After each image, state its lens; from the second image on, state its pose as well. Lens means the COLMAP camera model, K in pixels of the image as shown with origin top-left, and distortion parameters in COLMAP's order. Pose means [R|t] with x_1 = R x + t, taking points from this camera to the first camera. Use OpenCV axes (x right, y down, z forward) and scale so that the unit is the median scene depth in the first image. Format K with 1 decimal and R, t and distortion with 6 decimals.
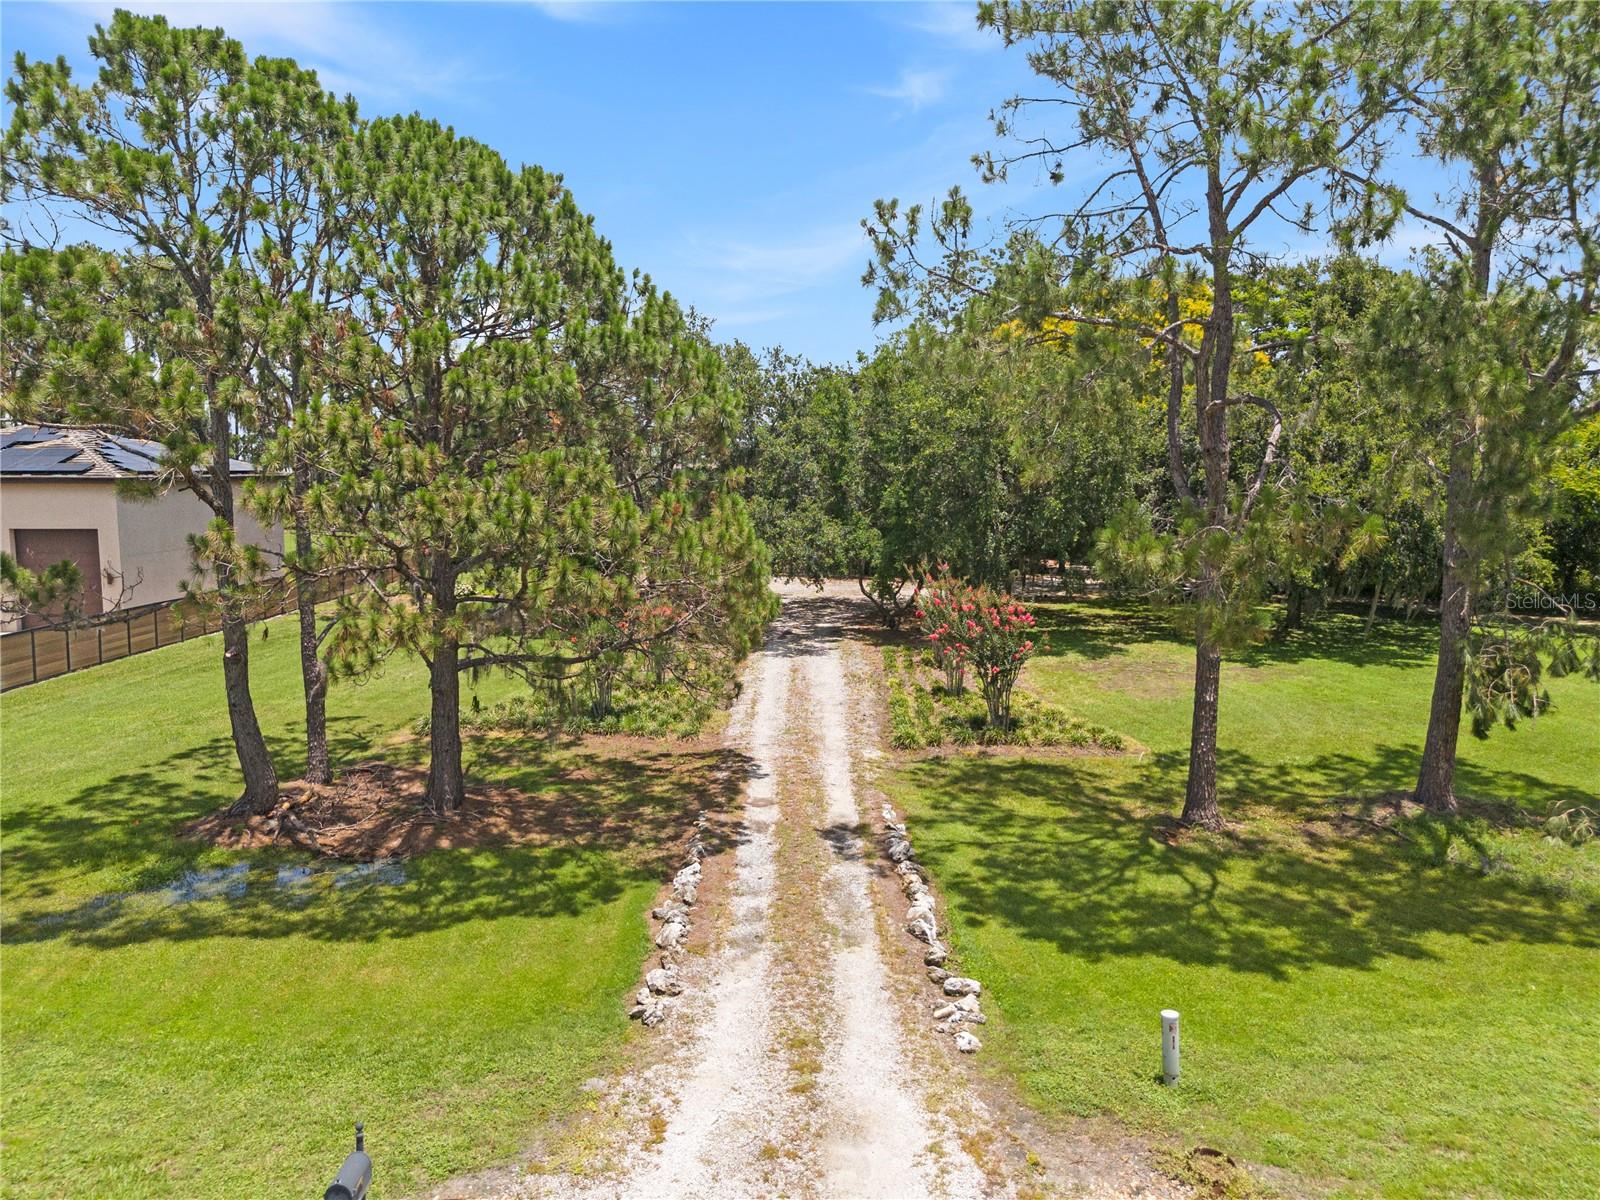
lens RADIAL K [[1216.4, 0, 808.8], [0, 1216.4, 603.3], [0, 0, 1]] dist [0.044687, -0.043330]
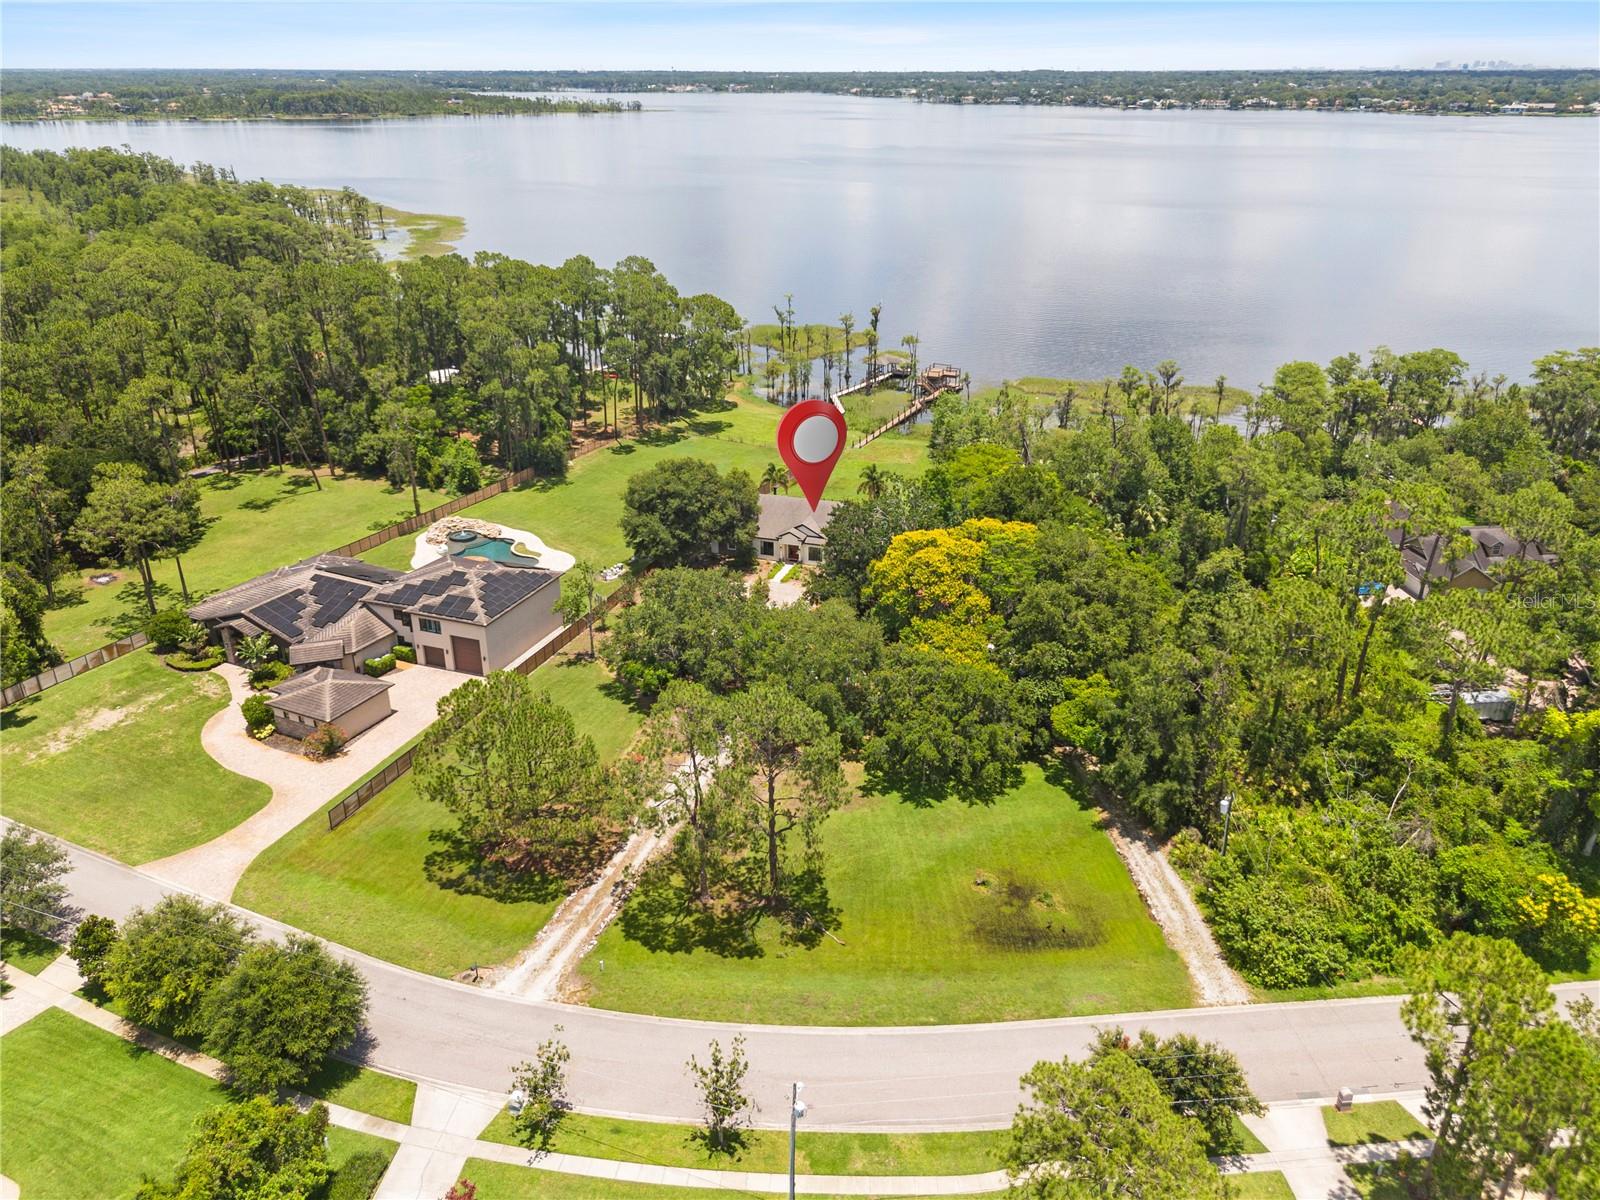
lens RADIAL K [[1211.6, 0, 803.5], [0, 1211.6, 621.9], [0, 0, 1]] dist [0.025414, -0.002142]
pose [[0.946080, 0.143124, -0.290600, 1.754628], [-0.046904, 0.948169, 0.314285, -2.055785], [0.320520, -0.283708, 0.903757, -2.348865]]
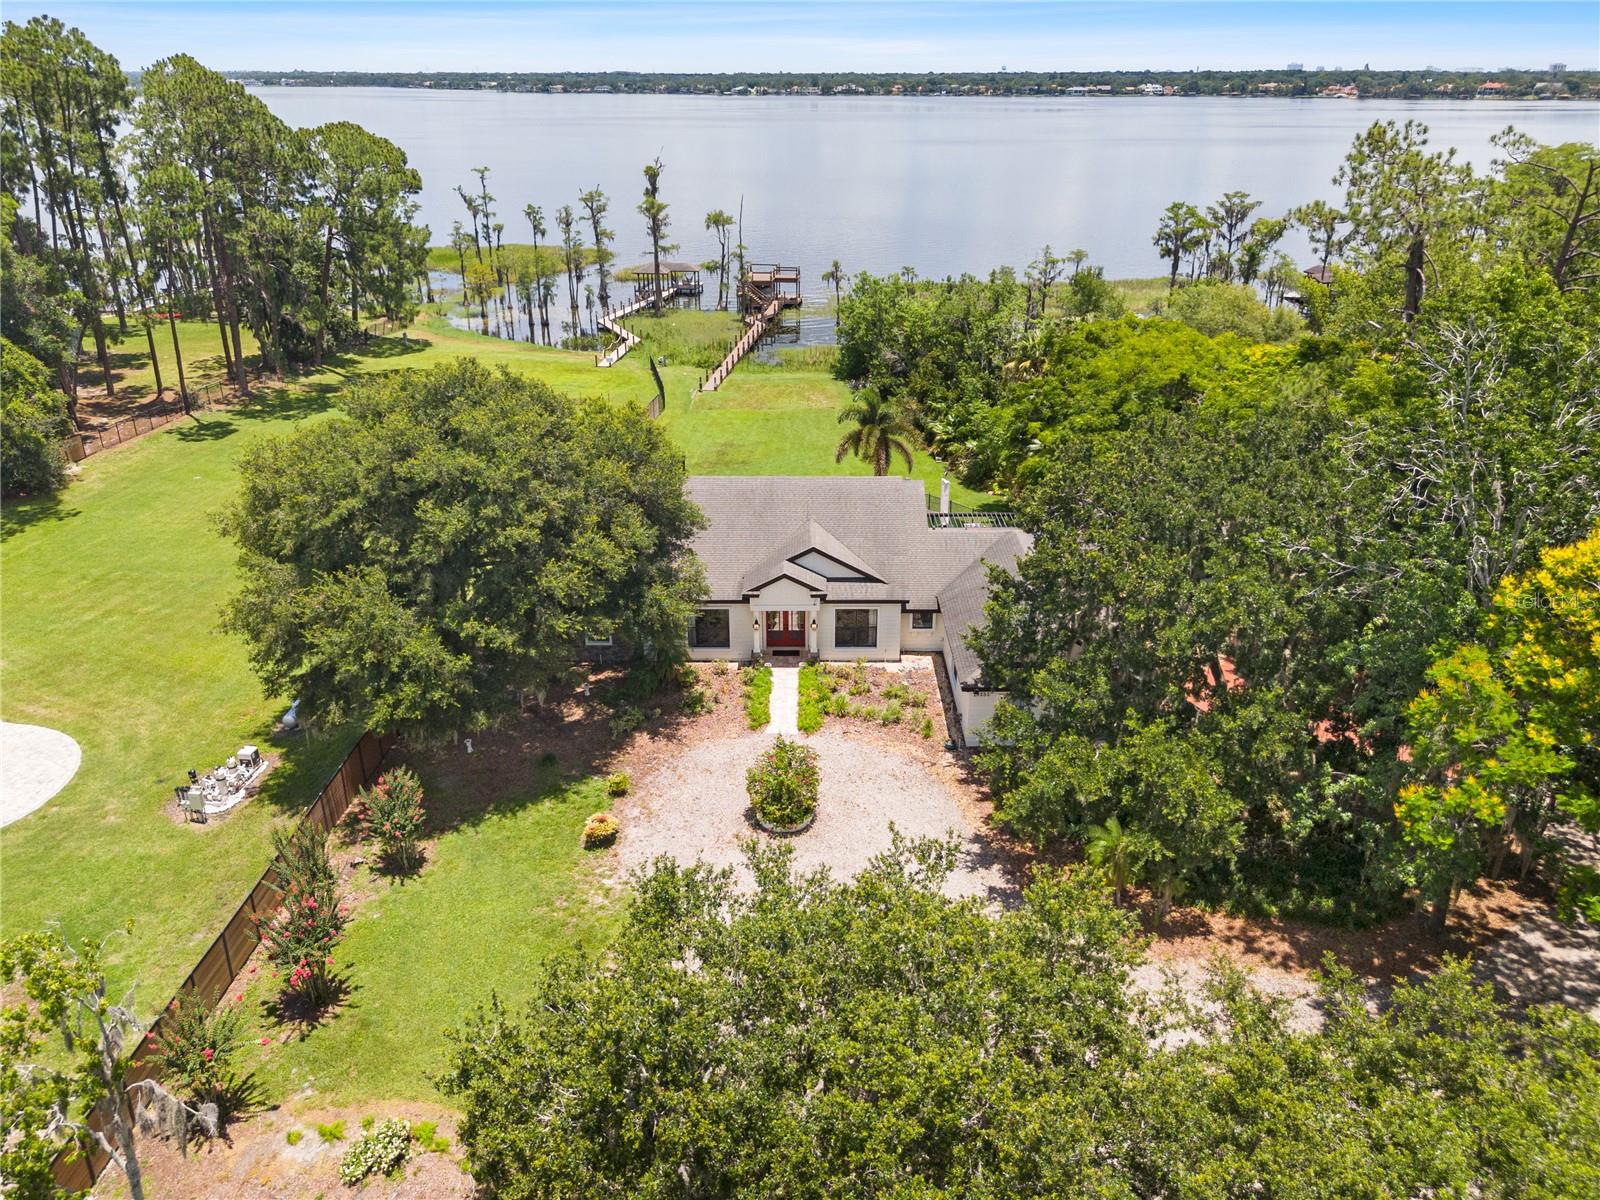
lens RADIAL K [[1216.4, 0, 808.8], [0, 1216.4, 603.3], [0, 0, 1]] dist [0.044687, -0.043330]
pose [[0.999960, 0.008479, -0.002930, -0.332811], [-0.007289, 0.958322, 0.285596, -0.986924], [0.005230, -0.285563, 0.958346, 1.736853]]
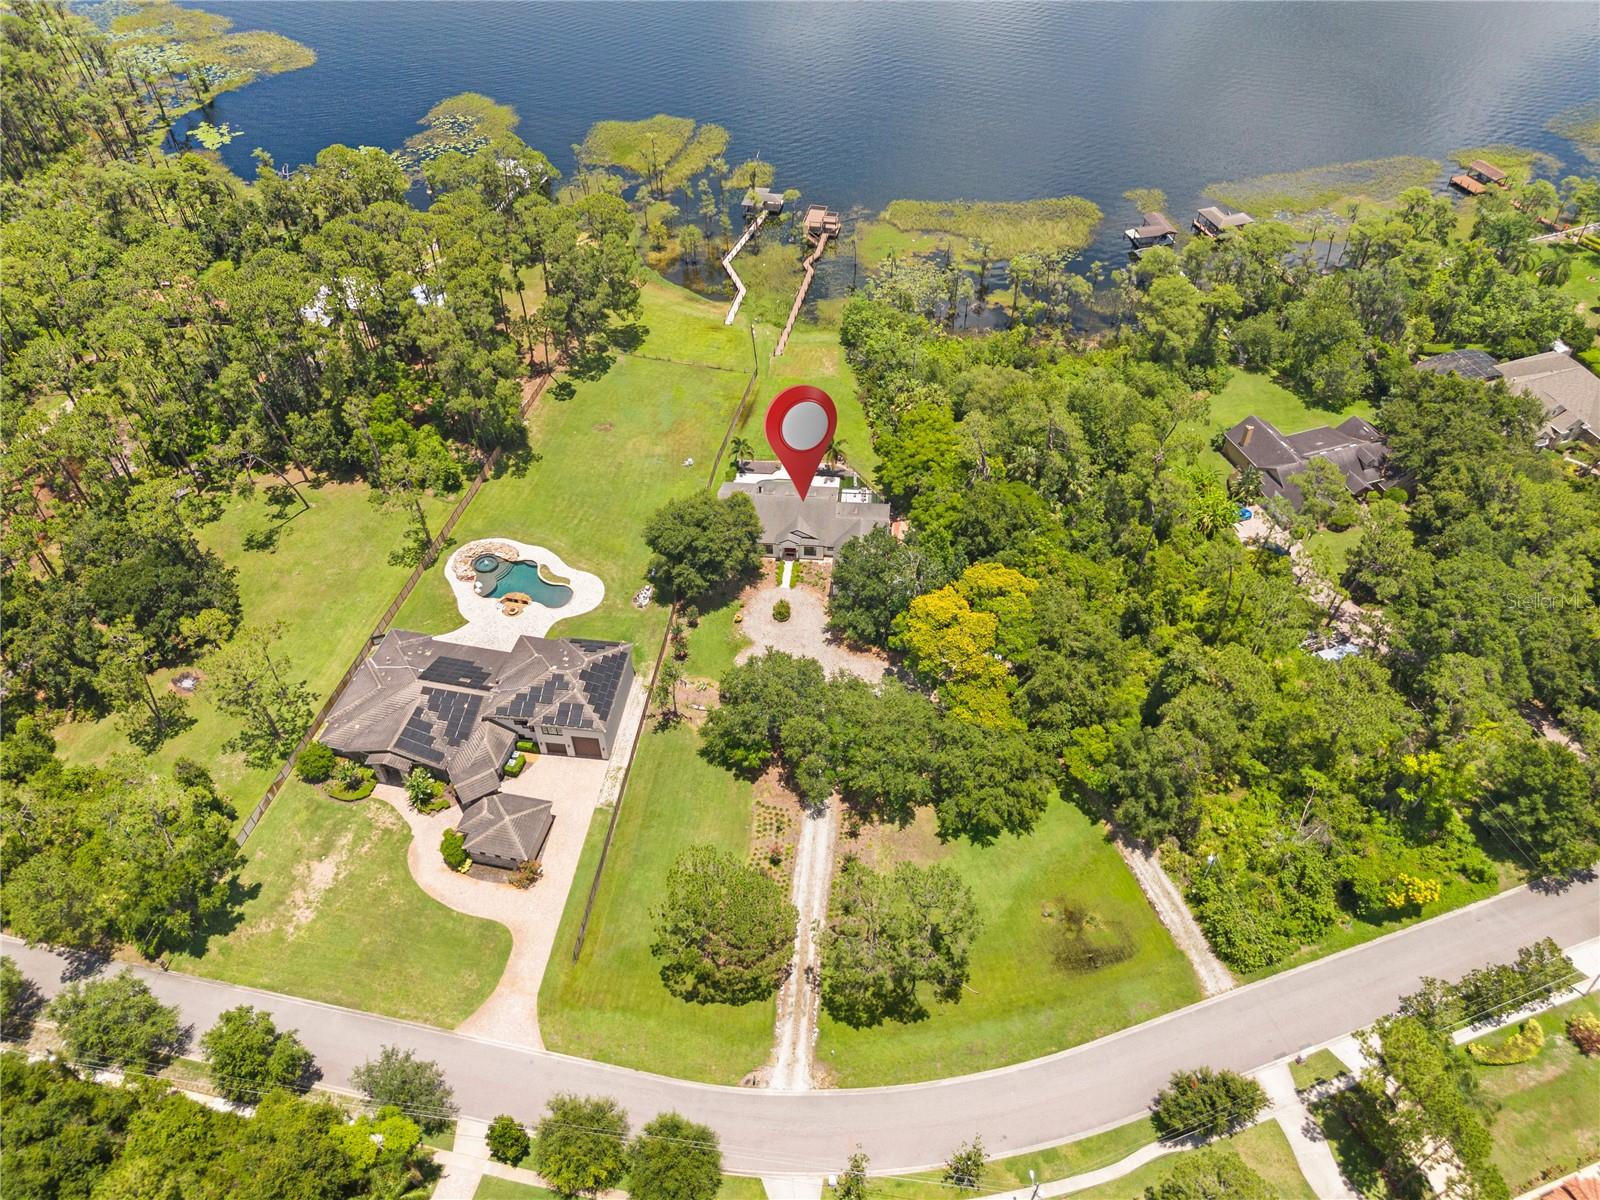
lens RADIAL K [[1216.4, 0, 808.8], [0, 1216.4, 603.3], [0, 0, 1]] dist [0.044687, -0.043330]
pose [[0.995577, 0.064299, -0.068500, 0.332342], [-0.008477, 0.787613, 0.616111, -5.036278], [0.093567, -0.612806, 0.784675, -2.636192]]
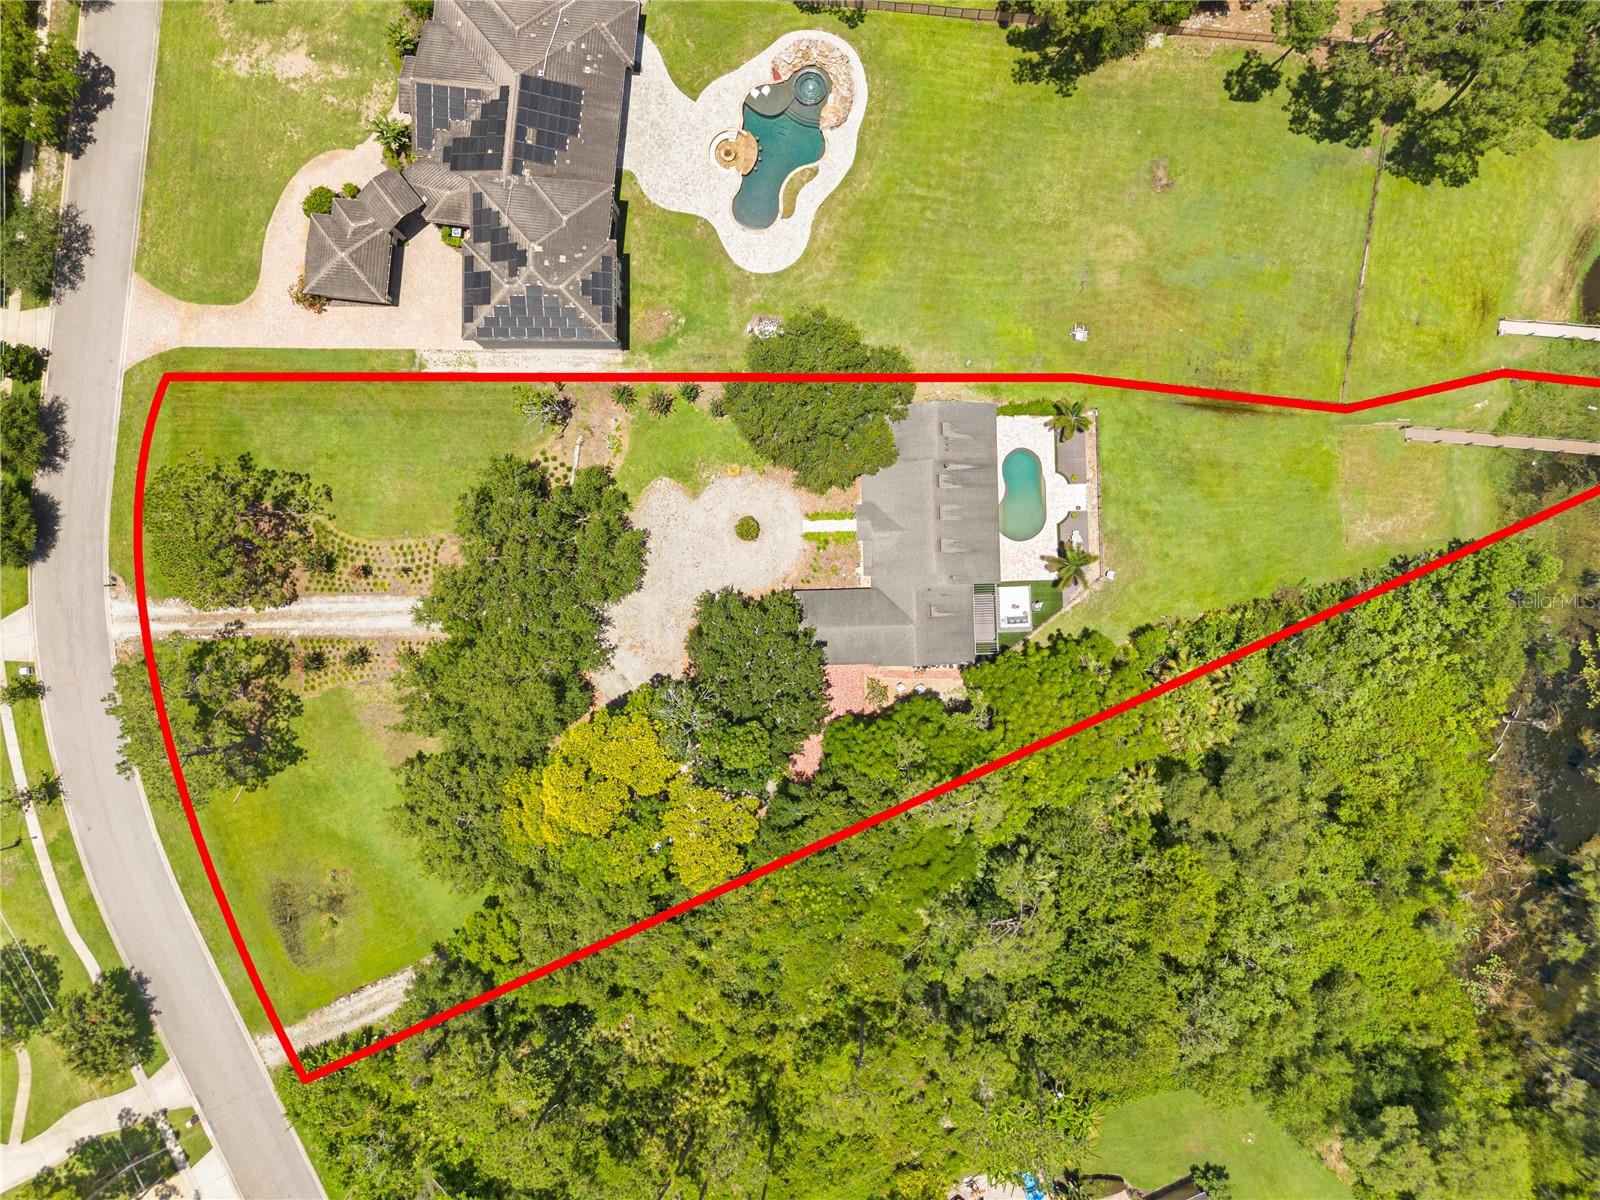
lens RADIAL K [[1216.4, 0, 808.8], [0, 1216.4, 603.3], [0, 0, 1]] dist [0.044687, -0.043330]
pose [[0.021169, 0.999698, 0.012505, -0.087459], [-0.086053, -0.010639, 0.996234, -5.856256], [0.996066, -0.022166, 0.085802, 3.249105]]
